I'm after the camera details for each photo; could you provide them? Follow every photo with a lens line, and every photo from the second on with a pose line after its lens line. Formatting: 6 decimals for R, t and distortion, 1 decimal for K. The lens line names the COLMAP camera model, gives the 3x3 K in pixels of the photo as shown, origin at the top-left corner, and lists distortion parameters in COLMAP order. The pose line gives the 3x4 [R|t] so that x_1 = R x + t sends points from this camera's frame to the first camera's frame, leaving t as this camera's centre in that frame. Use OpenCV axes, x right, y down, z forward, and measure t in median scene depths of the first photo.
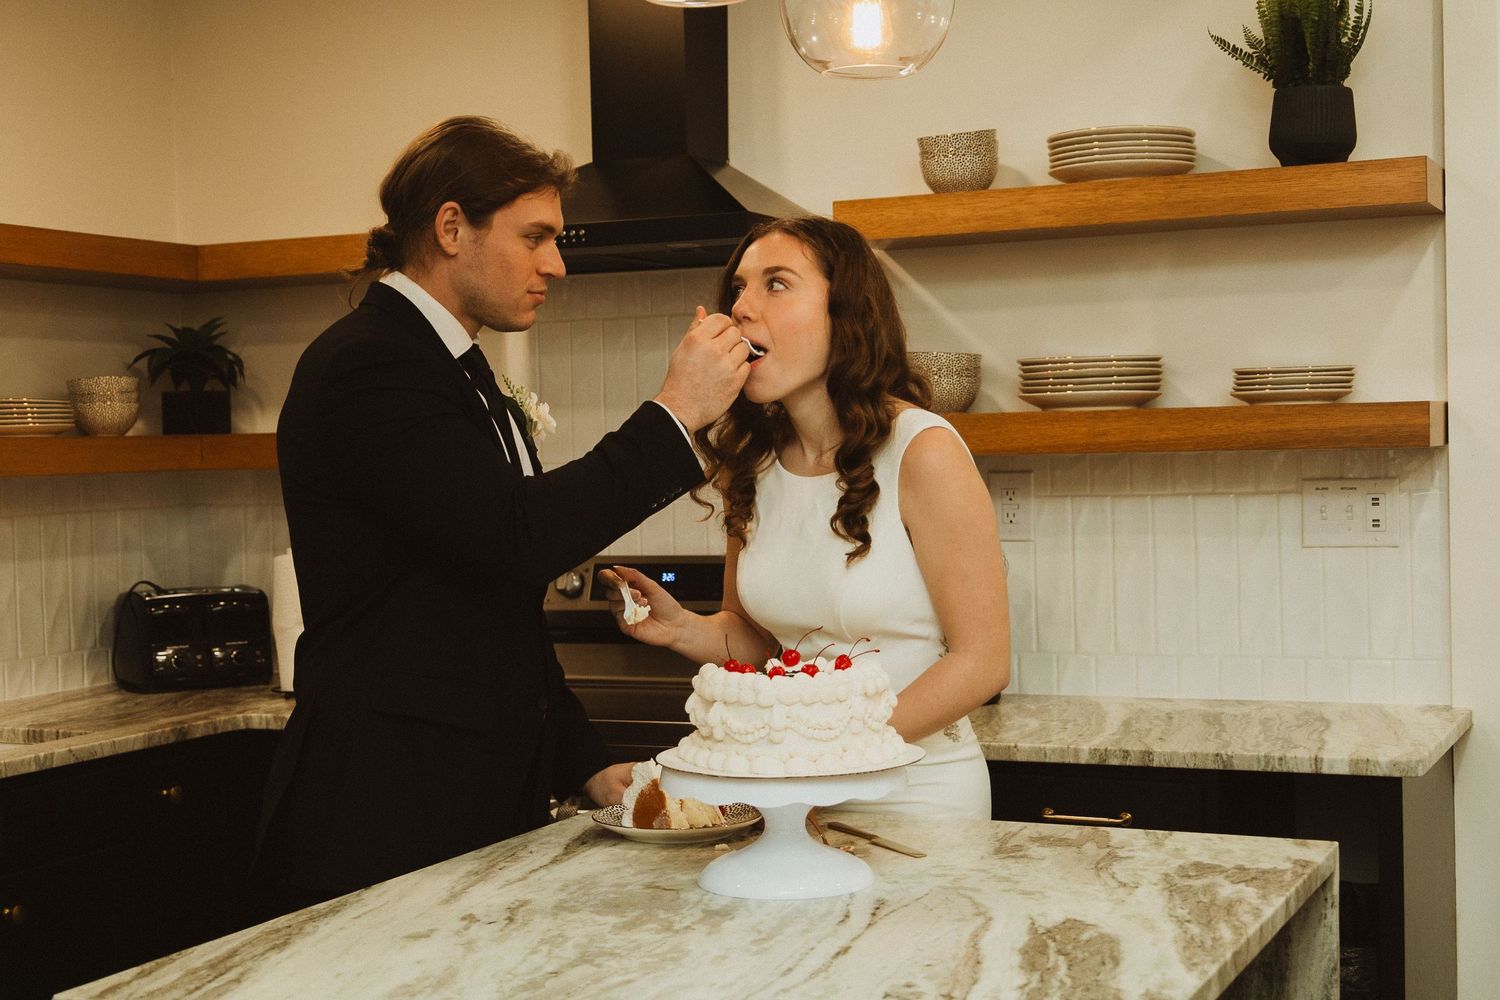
lens RADIAL K [[2171.8, 0, 750.0], [0, 2171.8, 500.0], [0, 0, 1]] dist [0.031117, 0.009968]
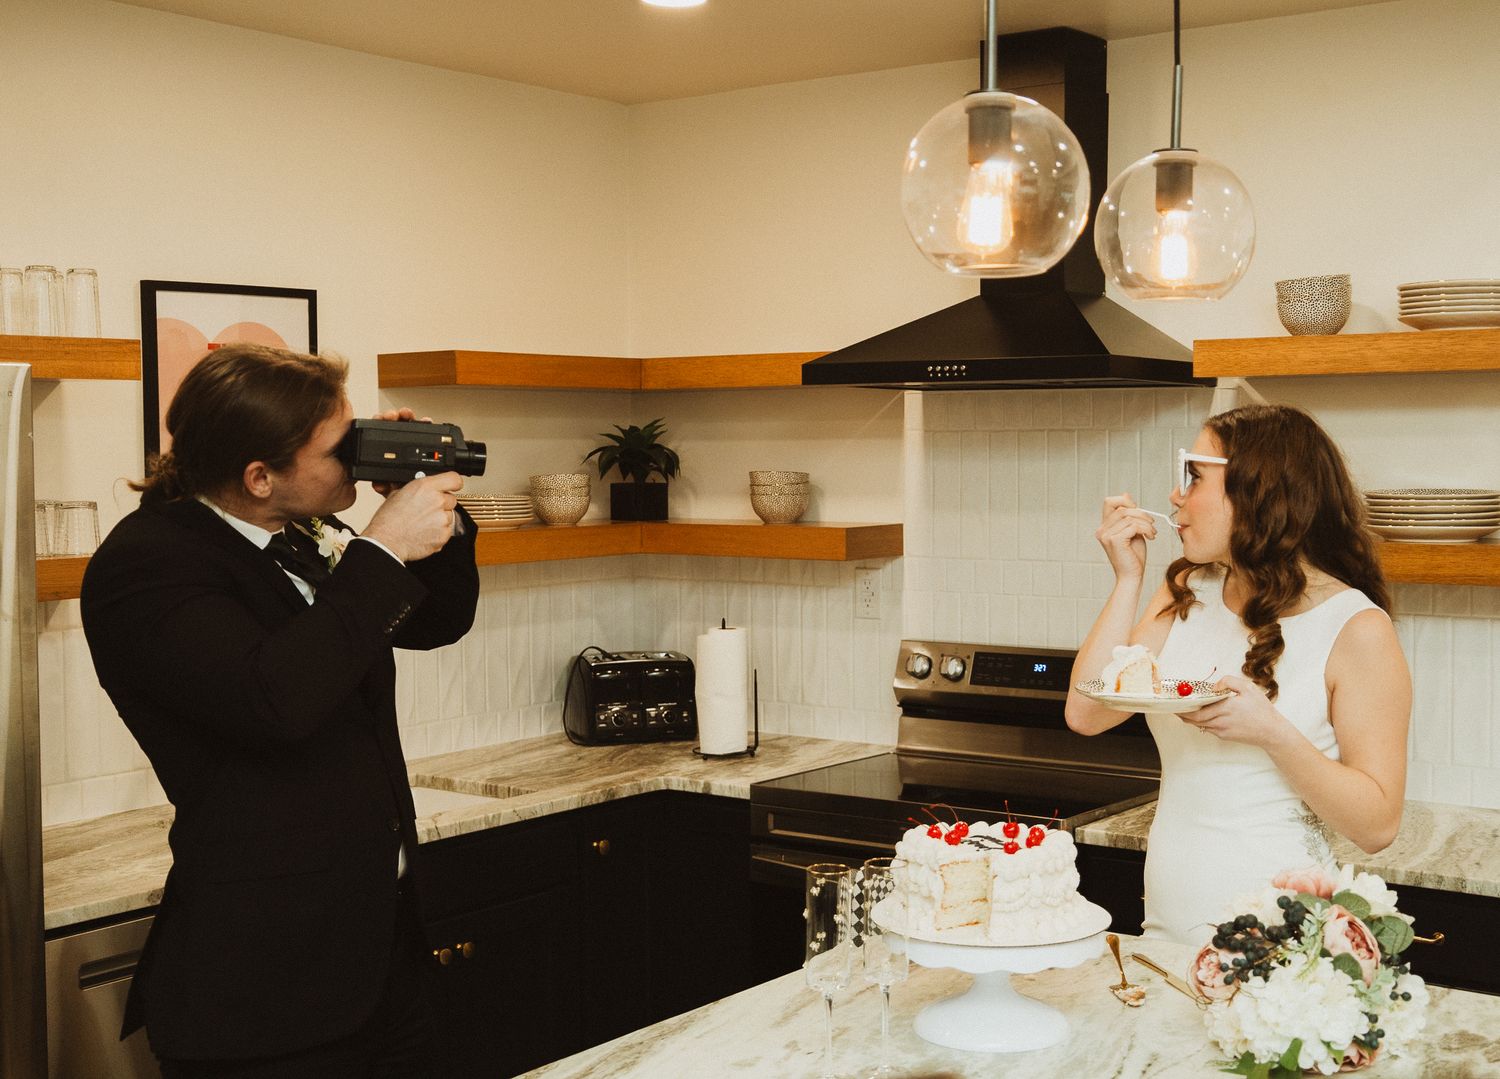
lens RADIAL K [[1978.9, 0, 817.6], [0, 1978.9, 554.4], [0, 0, 1]] dist [0.045335, 0.008328]
pose [[0.982350, 0.029002, -0.184792, 0.042670], [-0.023430, 0.999205, 0.032264, -0.061524], [0.185580, -0.027365, 0.982248, -0.018441]]
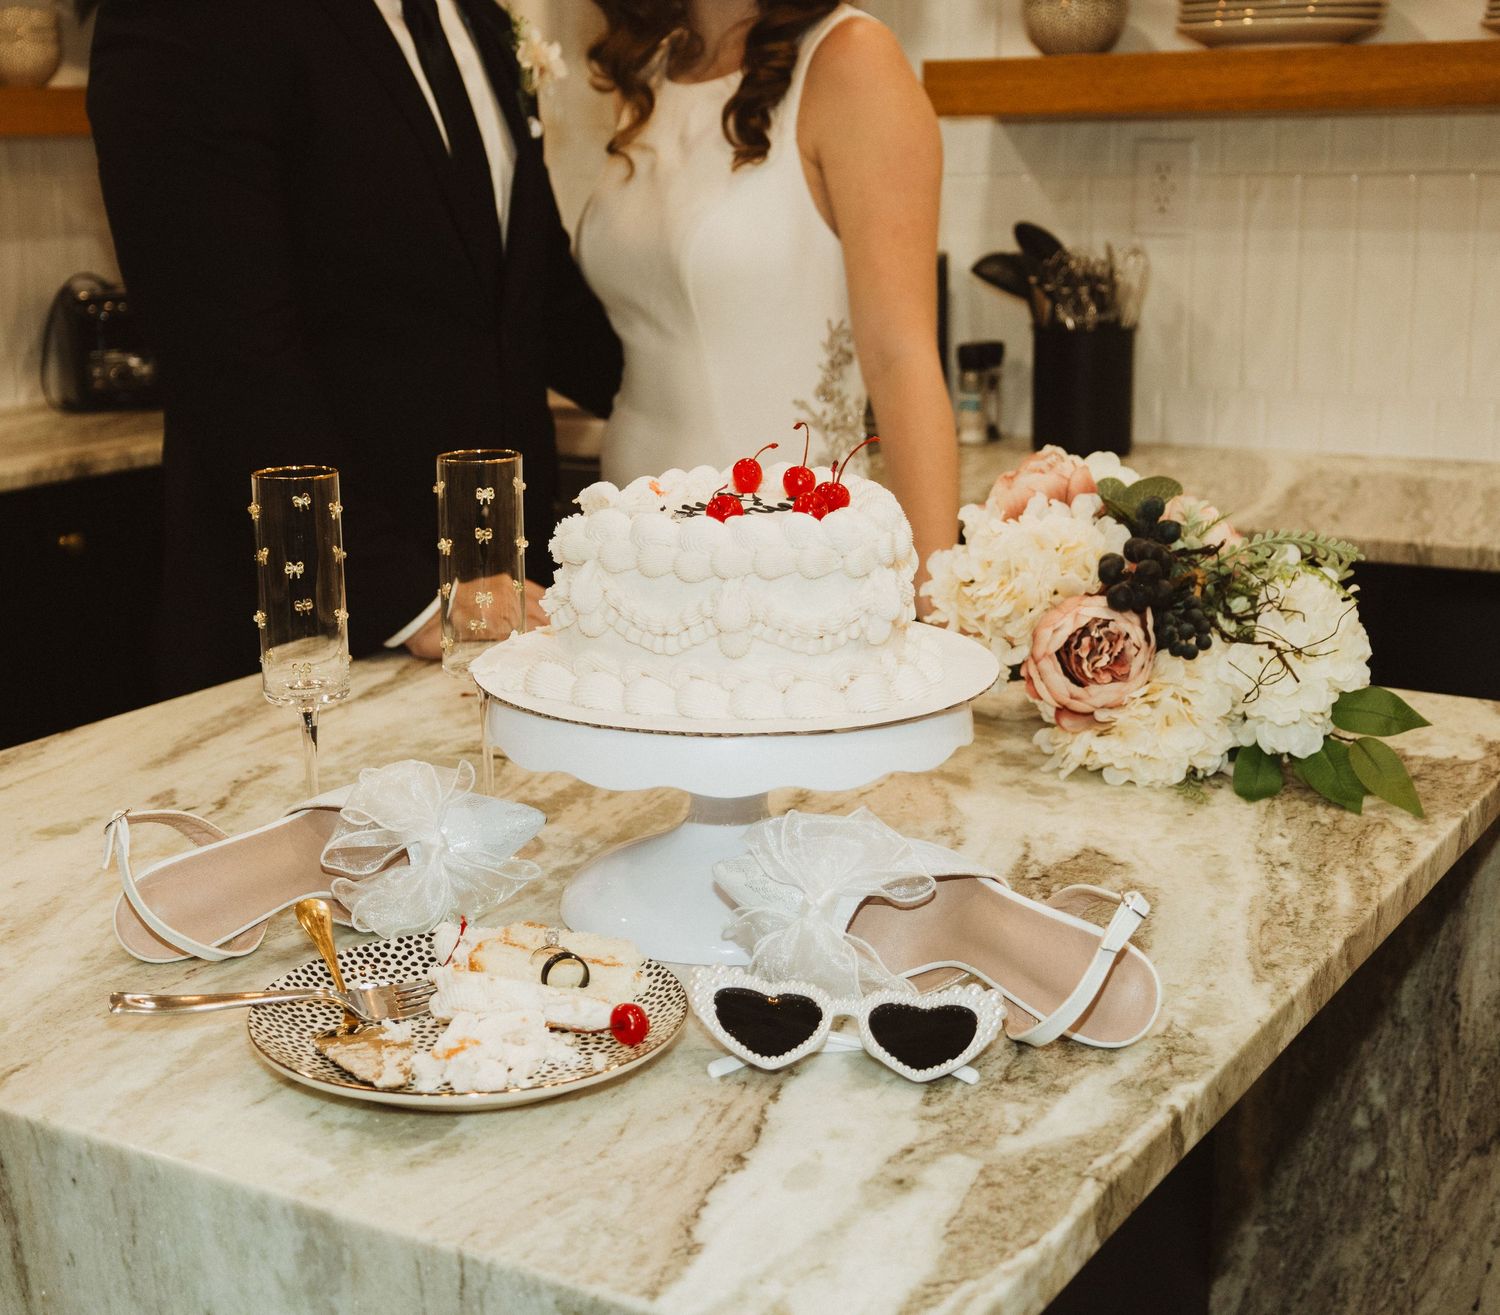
lens RADIAL K [[2294.0, 0, 674.2], [0, 2294.0, 666.8], [0, 0, 1]] dist [0.002527, 0.049484]
pose [[0.991971, 0.036286, -0.121145, 0.061502], [-0.011297, 0.979547, 0.200896, 0.008156], [0.125957, -0.197915, 0.972093, 0.210933]]
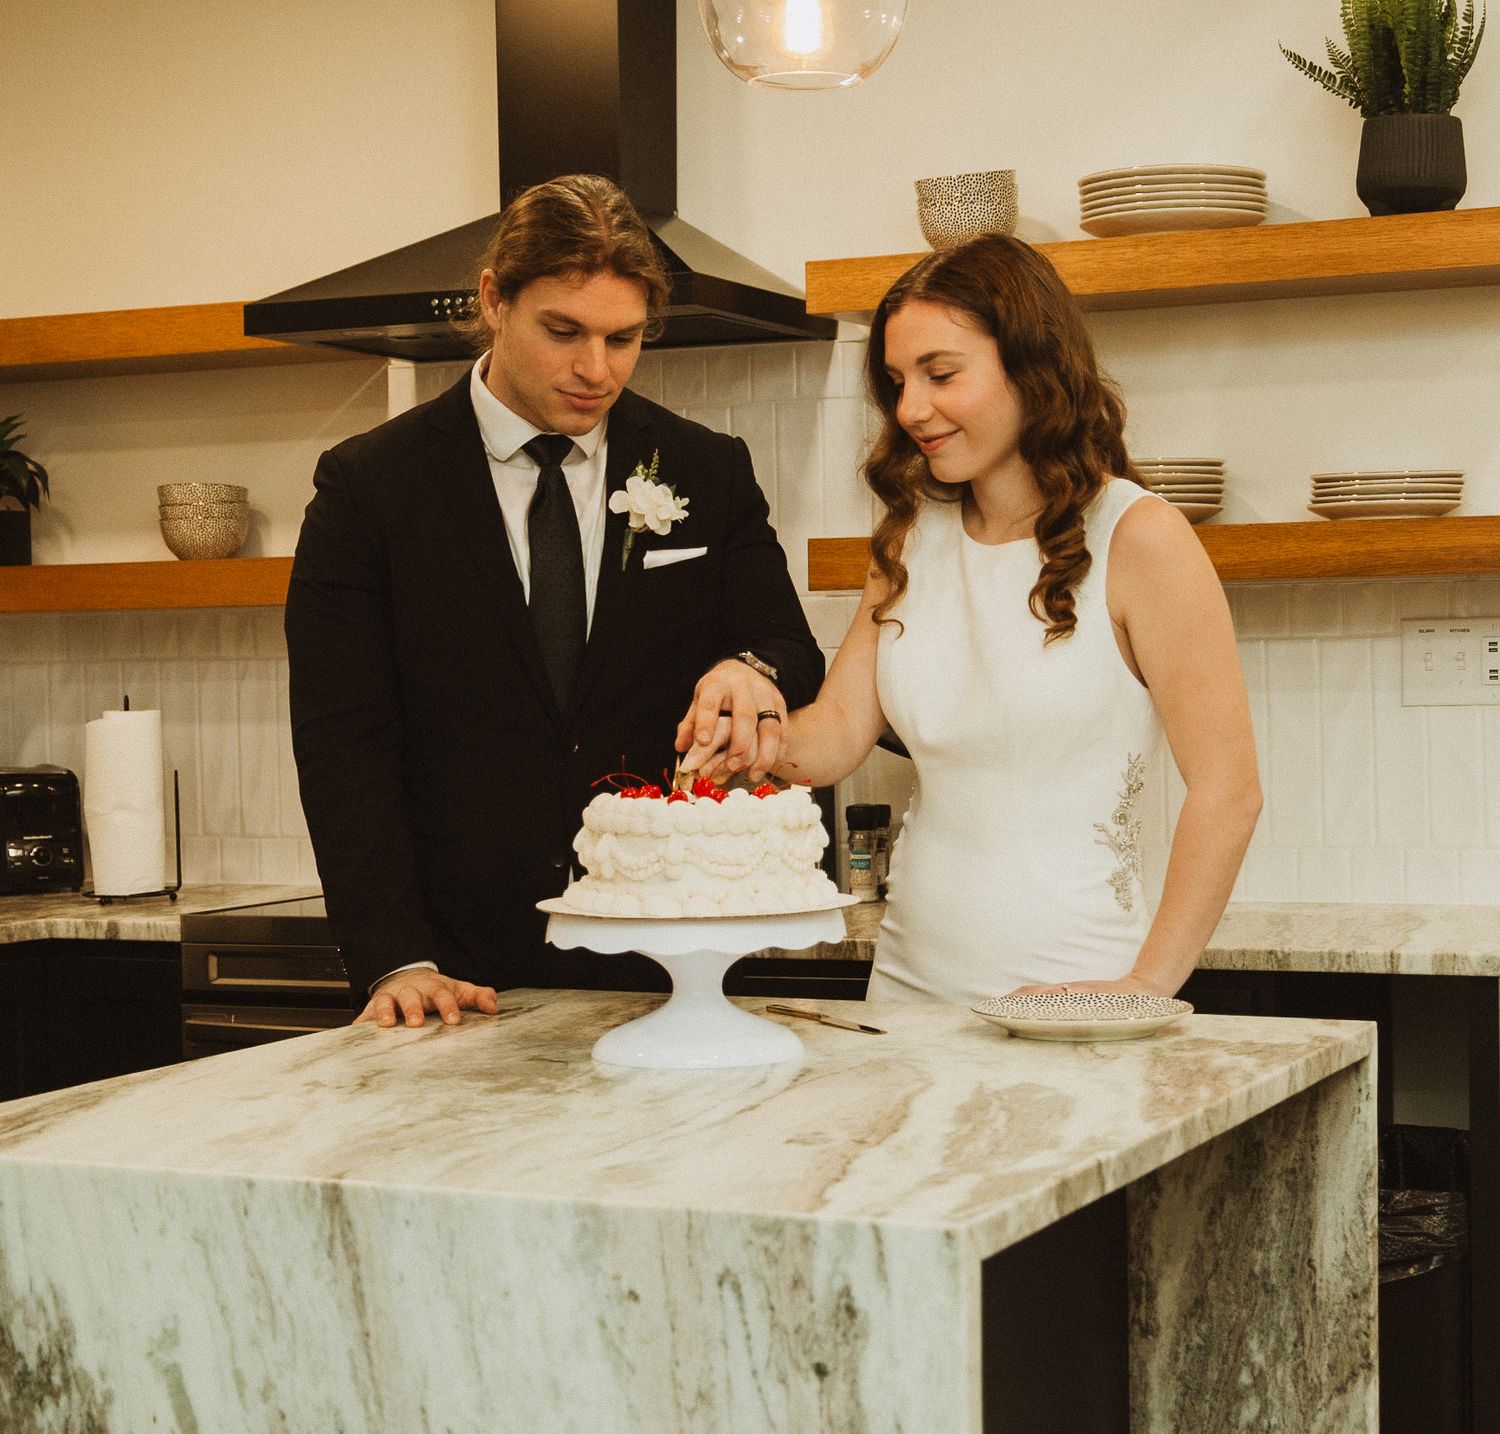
lens RADIAL K [[3081.1, 0, 750.0], [0, 3081.1, 717.0], [0, 0, 1]] dist [-0.006667, 0.183747]
pose [[0.999978, 0.005058, -0.004377, 0.025580], [-0.005073, 0.999981, -0.003403, 0.031642], [0.004359, 0.003425, 0.999985, -0.110307]]
